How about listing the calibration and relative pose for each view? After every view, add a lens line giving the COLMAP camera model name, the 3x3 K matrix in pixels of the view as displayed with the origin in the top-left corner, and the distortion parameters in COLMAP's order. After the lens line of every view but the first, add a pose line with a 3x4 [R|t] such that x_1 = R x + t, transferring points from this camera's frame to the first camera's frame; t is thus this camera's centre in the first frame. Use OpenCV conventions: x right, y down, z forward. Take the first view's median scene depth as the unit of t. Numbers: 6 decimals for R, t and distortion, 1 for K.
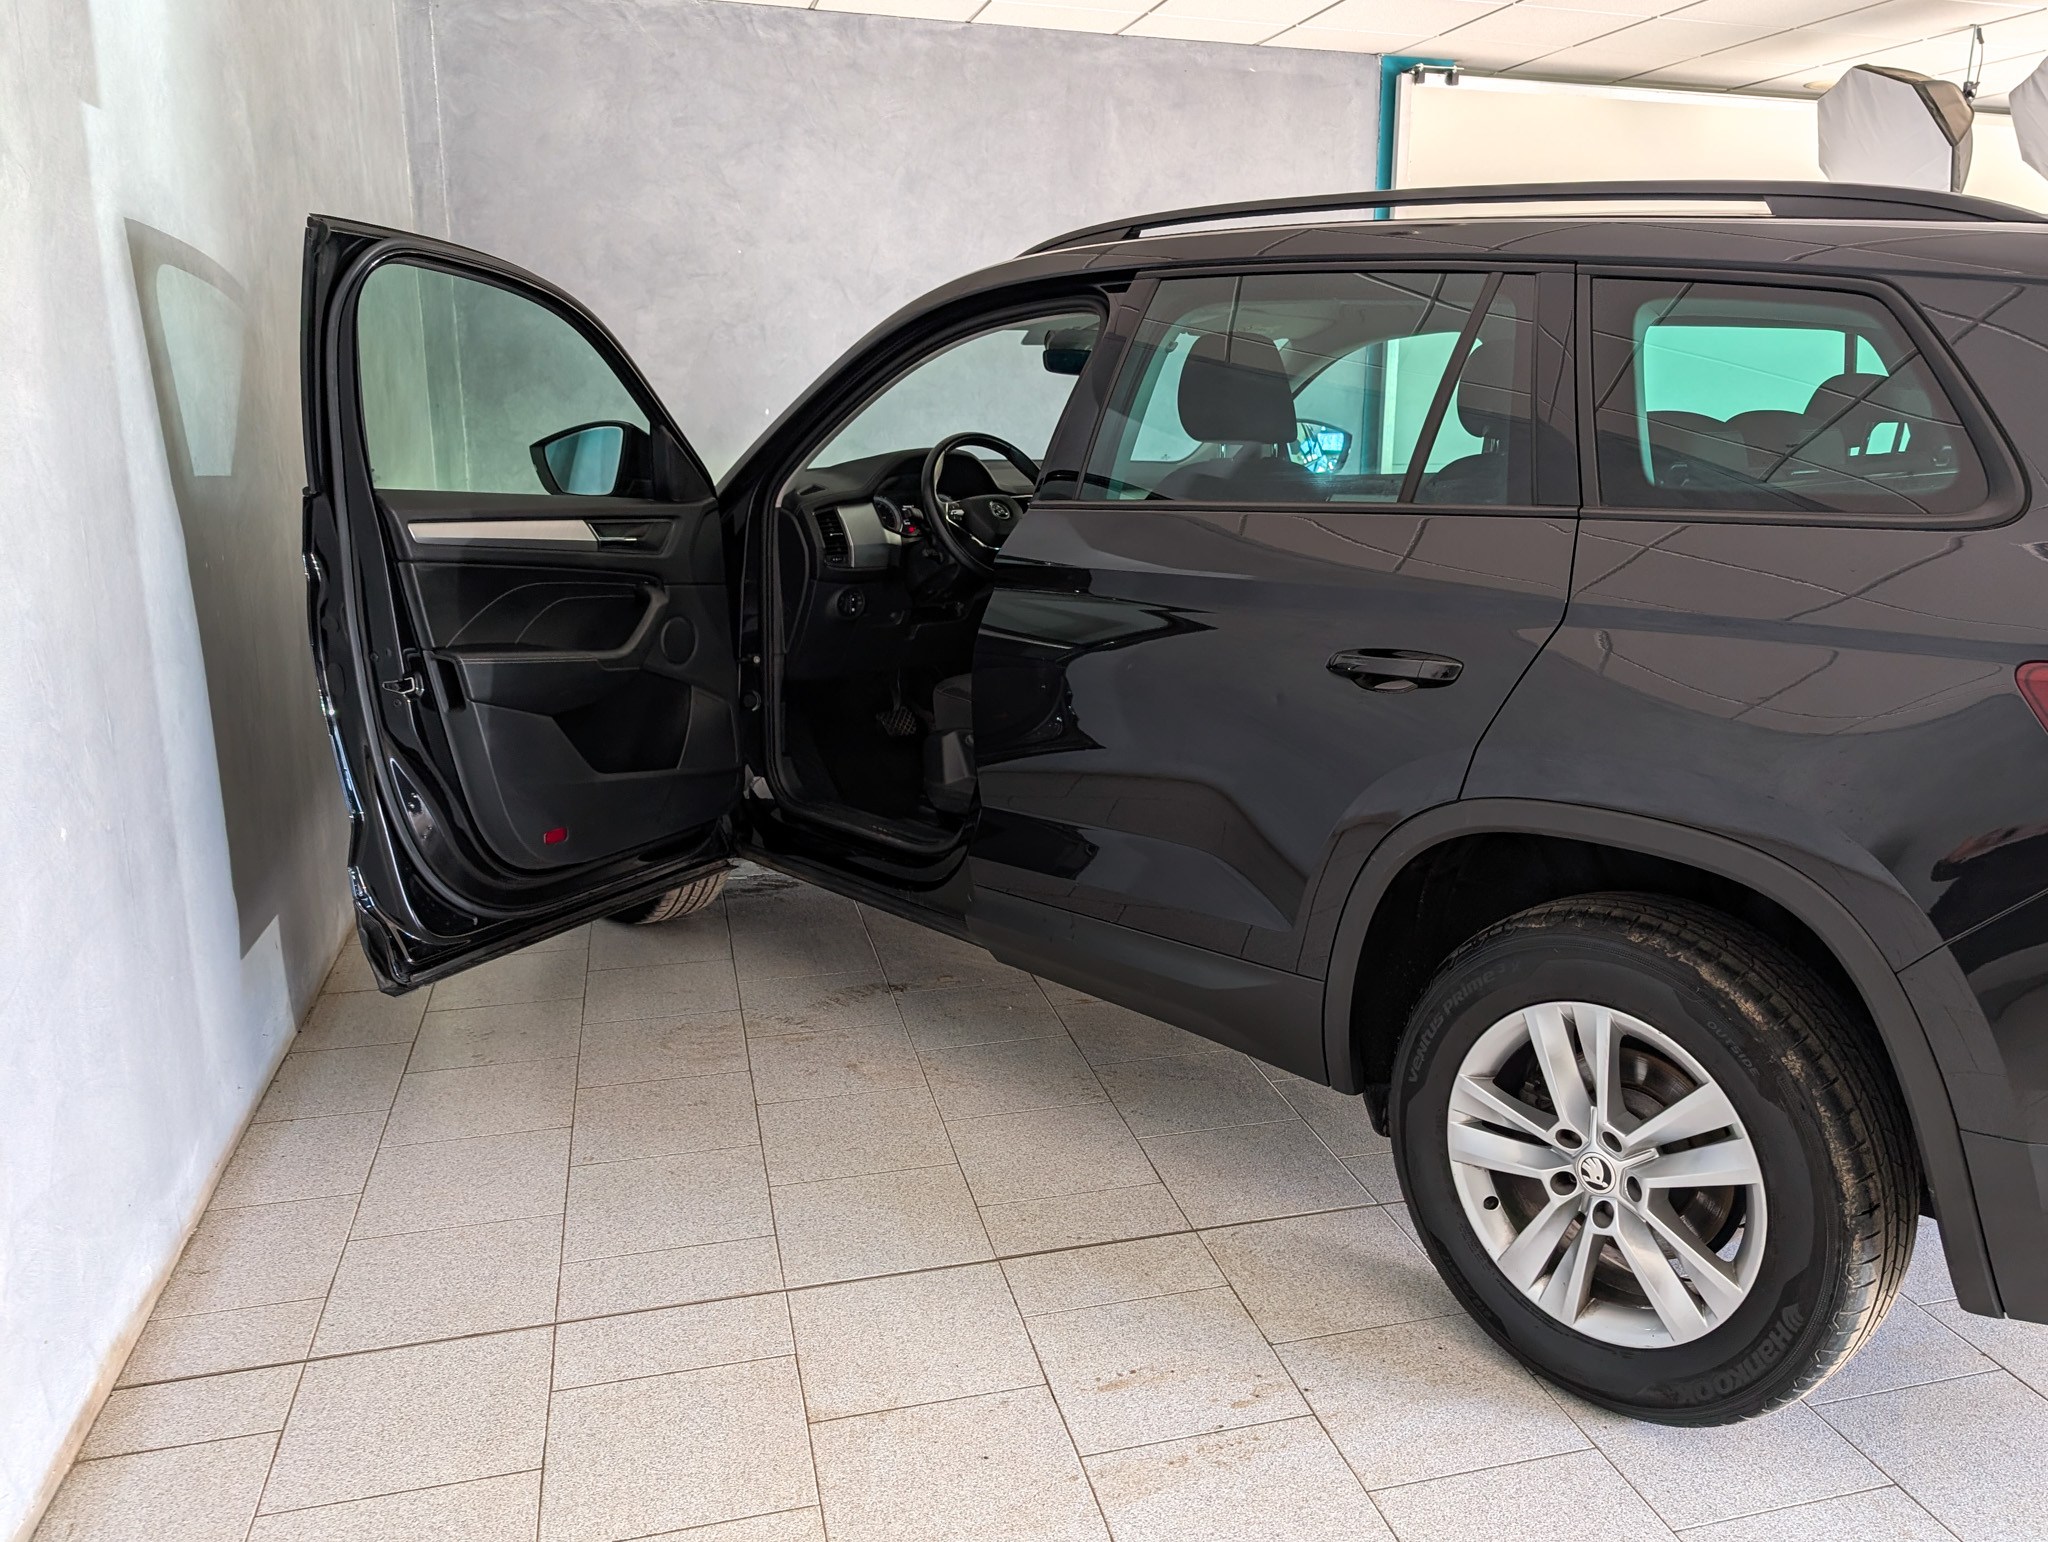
lens RADIAL K [[1500.7, 0, 1024.0], [0, 1500.7, 771.0], [0, 0, 1]] dist [-0.002622, -0.002845]
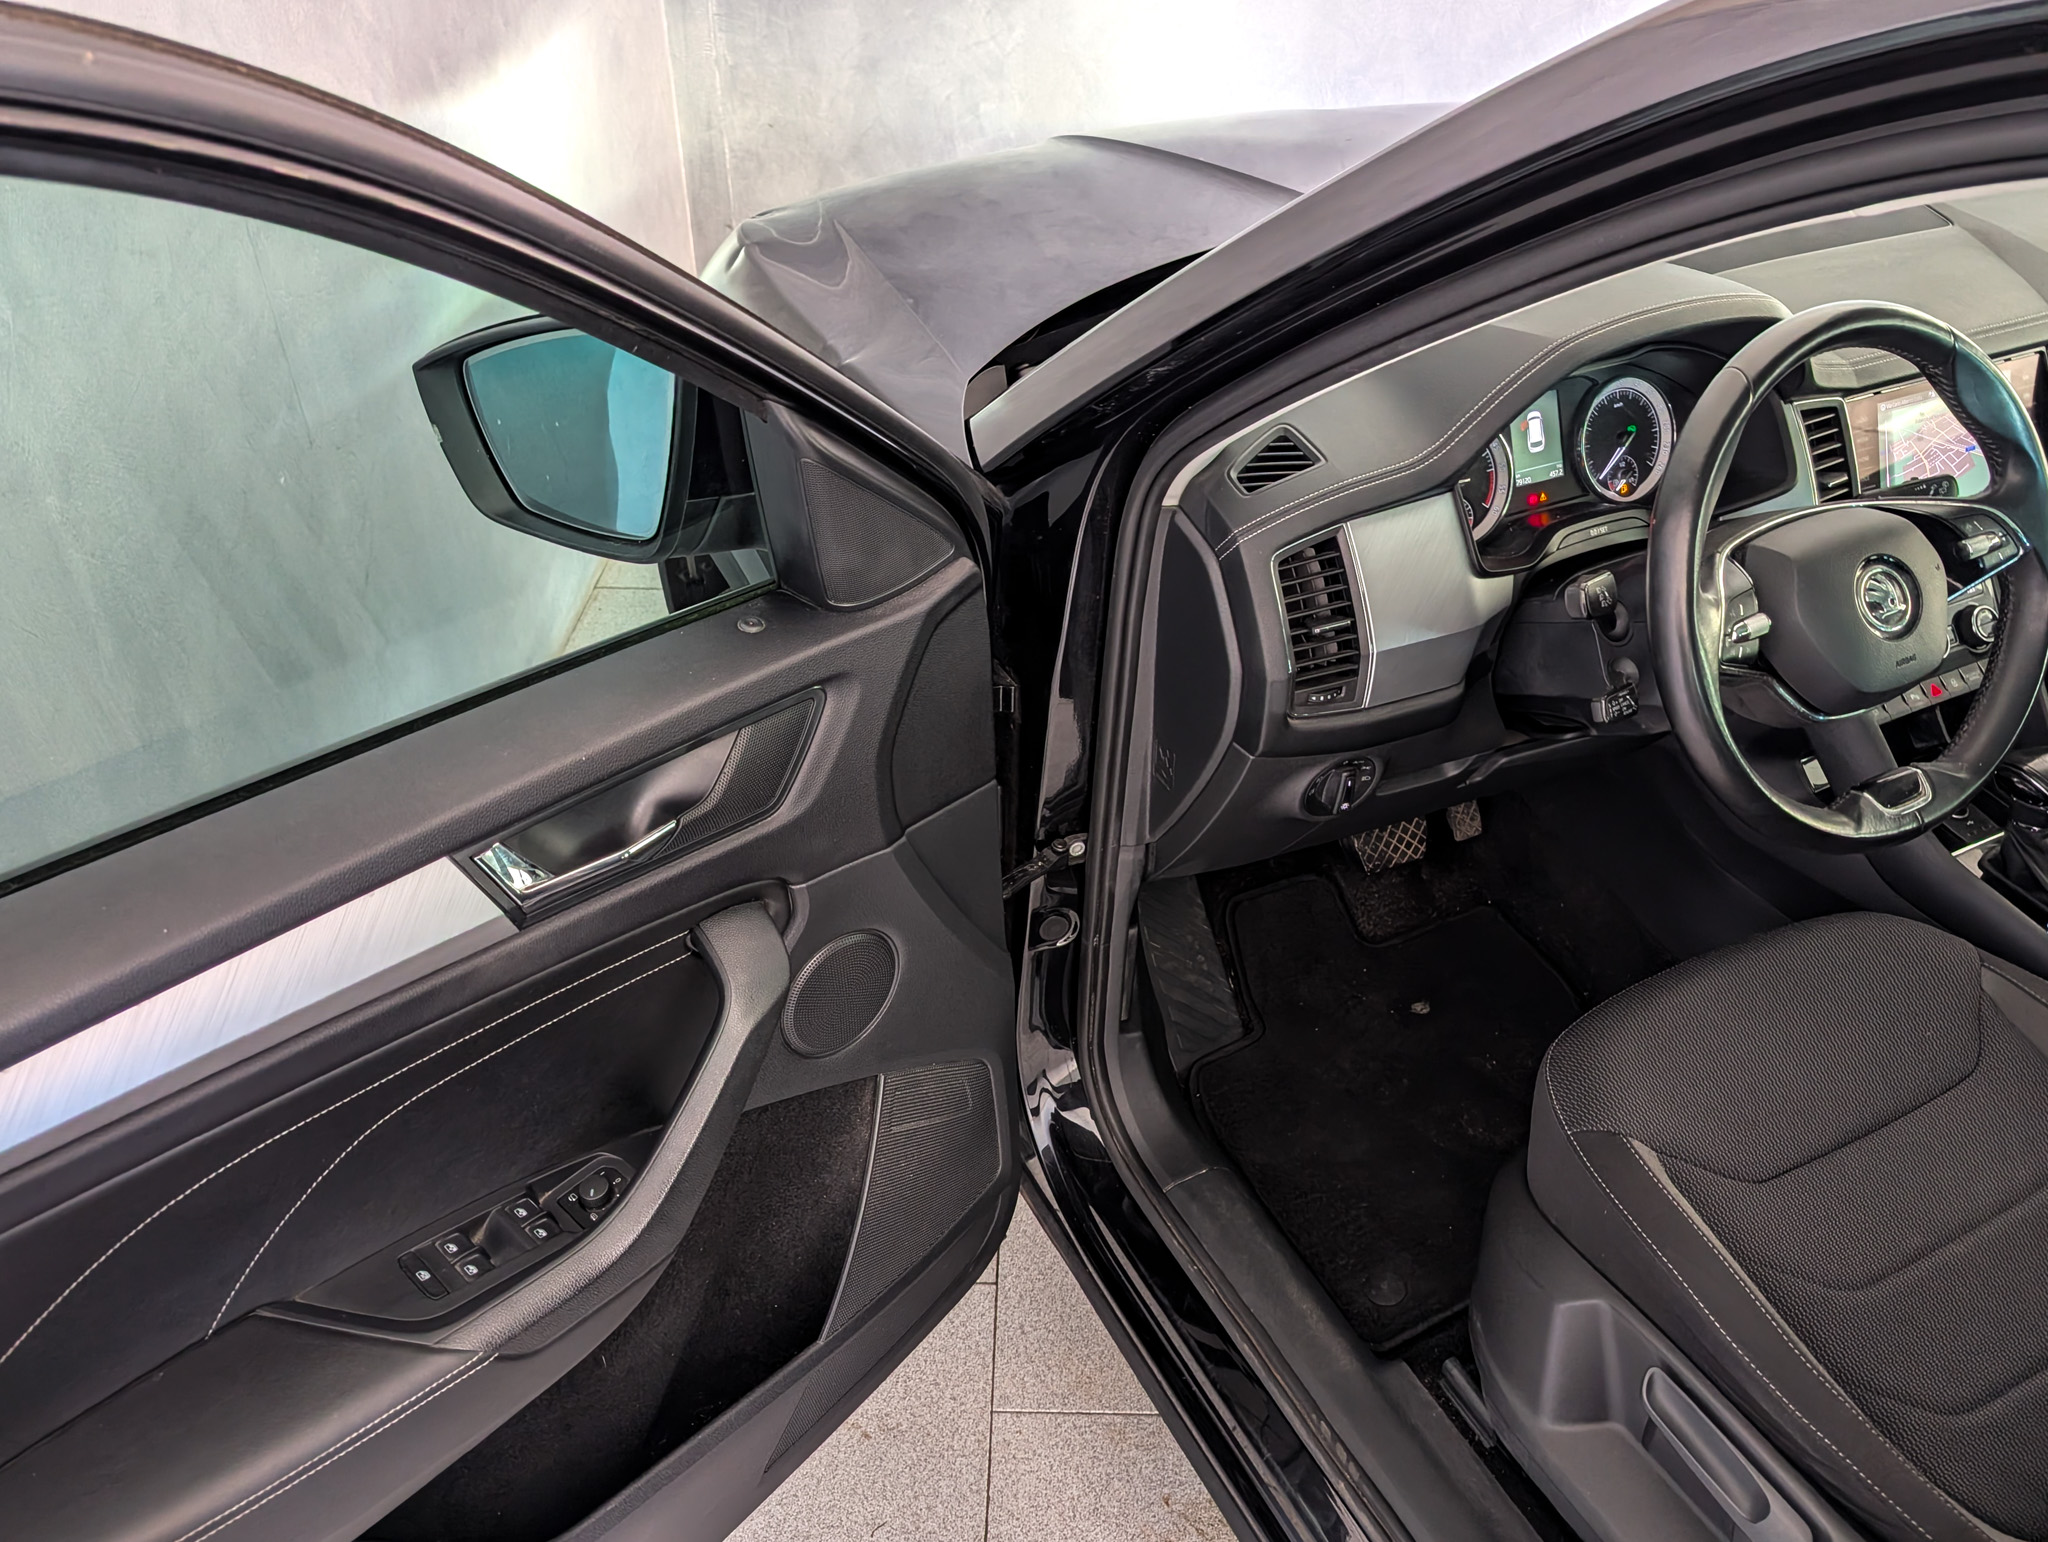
lens RADIAL K [[1500.7, 0, 1024.0], [0, 1500.7, 771.0], [0, 0, 1]] dist [-0.002622, -0.002845]
pose [[0.964989, 0.165379, -0.203584, -0.117256], [-0.067937, 0.907283, 0.414996, -0.261490], [0.253340, -0.386636, 0.886753, 0.670362]]
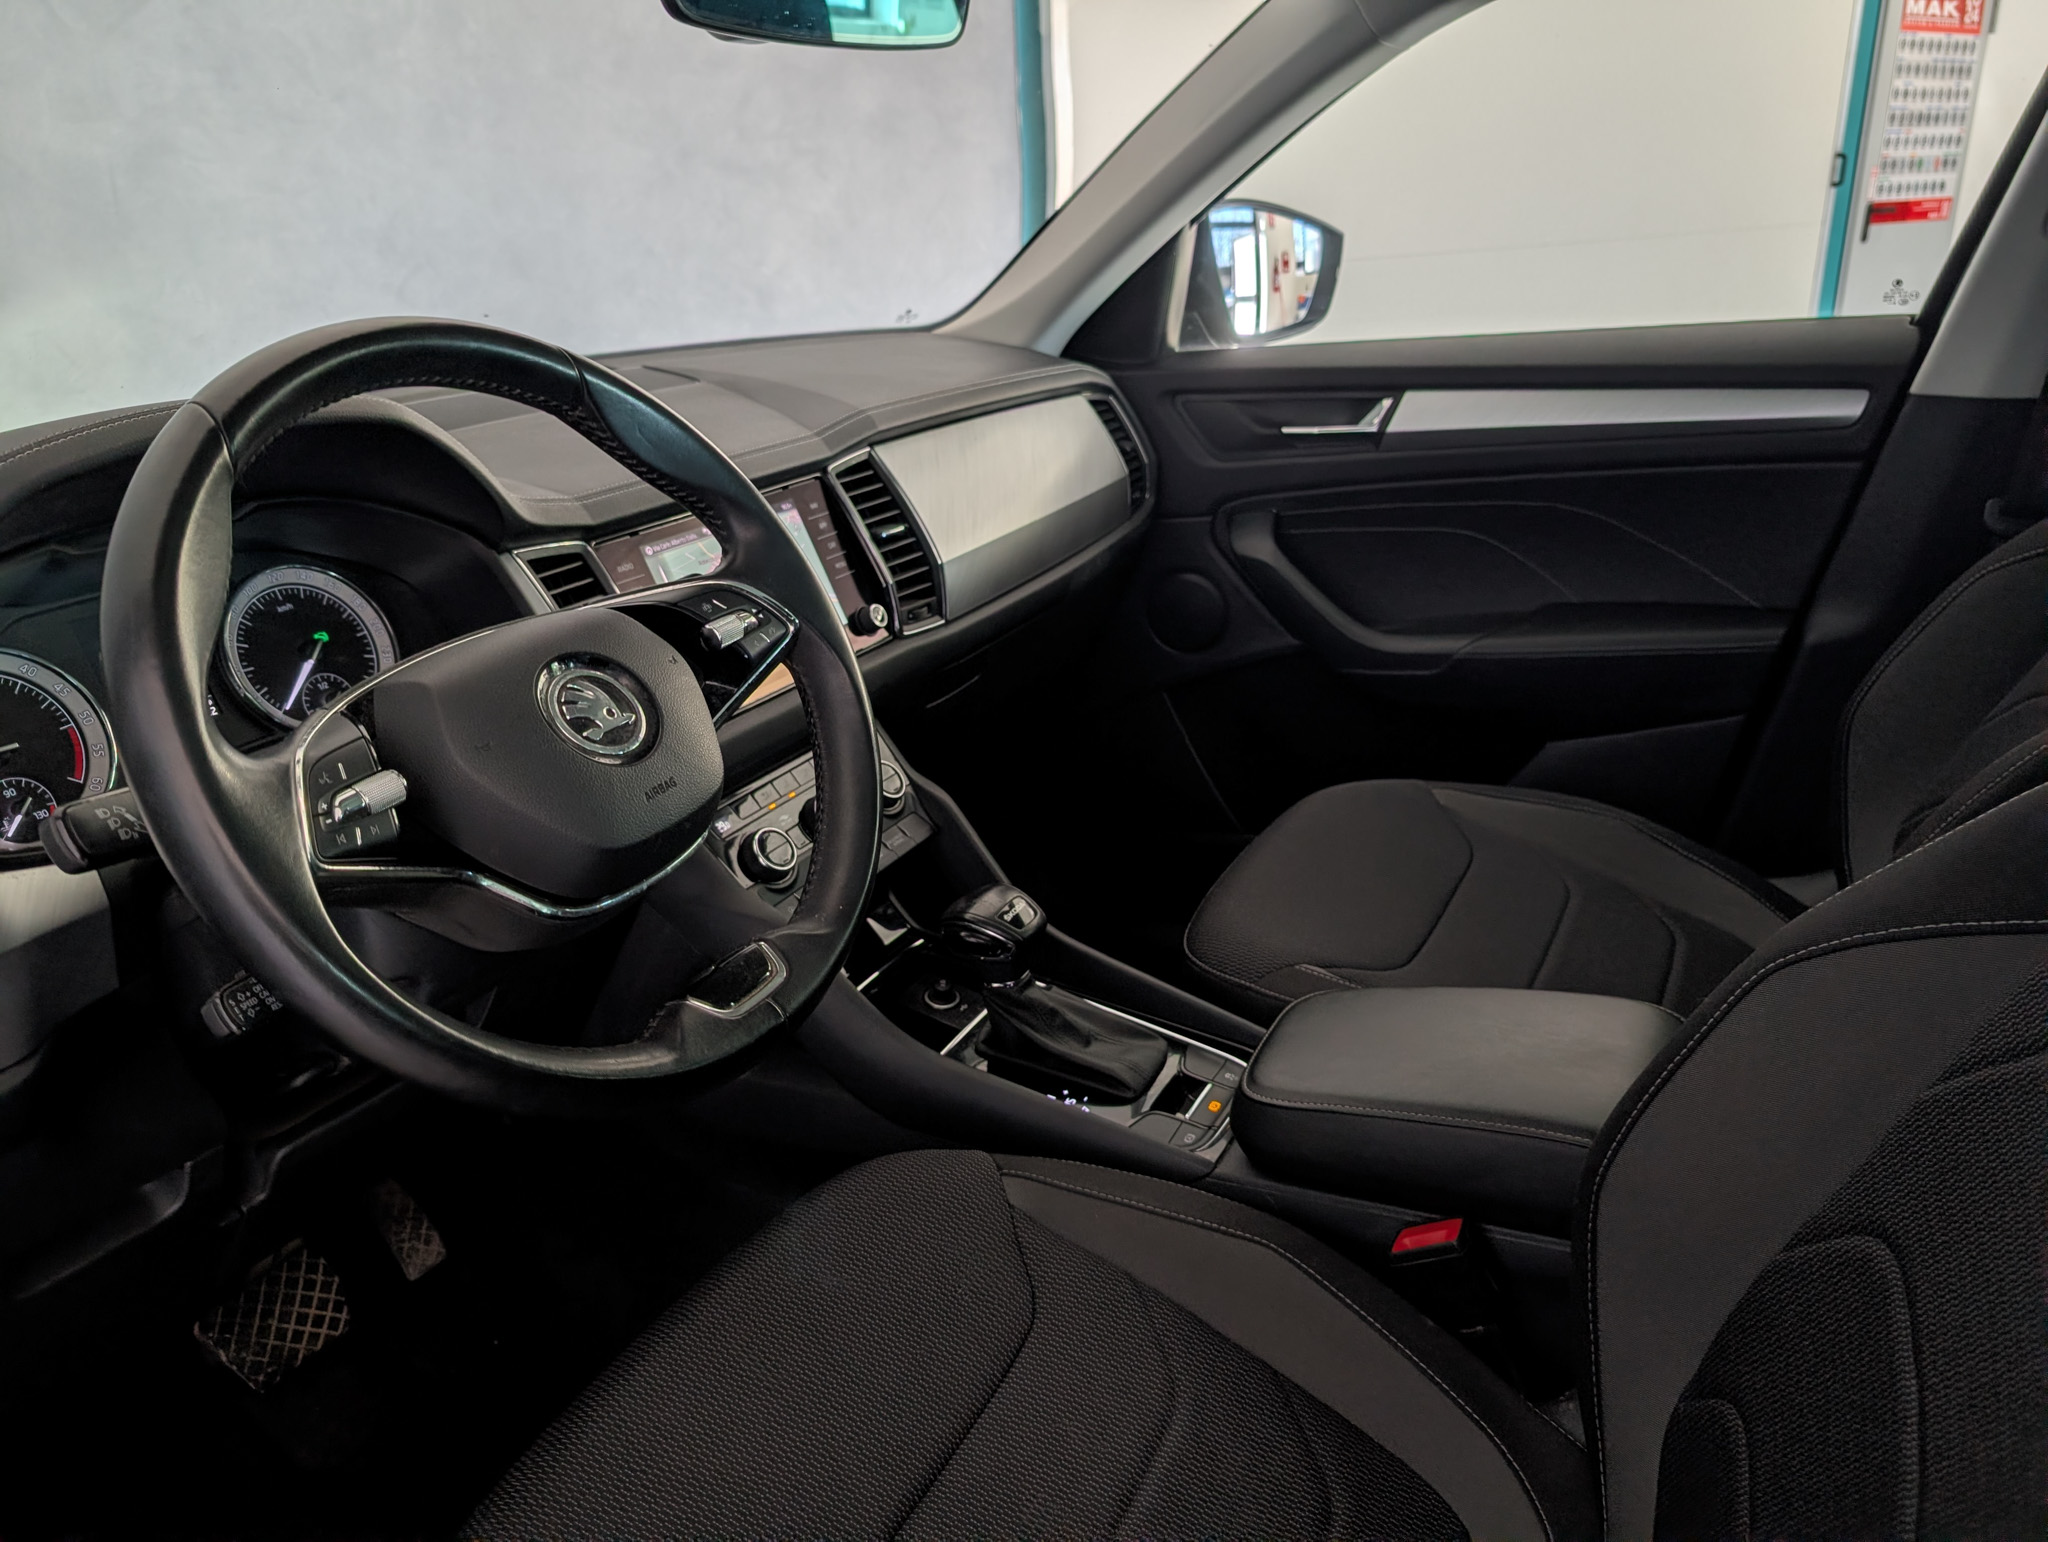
lens RADIAL K [[1500.7, 0, 1024.0], [0, 1500.7, 771.0], [0, 0, 1]] dist [-0.002622, -0.002845]
pose [[0.935006, -0.149858, 0.321412, -0.027327], [0.099532, 0.980793, 0.167747, -0.198096], [-0.340377, -0.124853, 0.931963, 0.792173]]
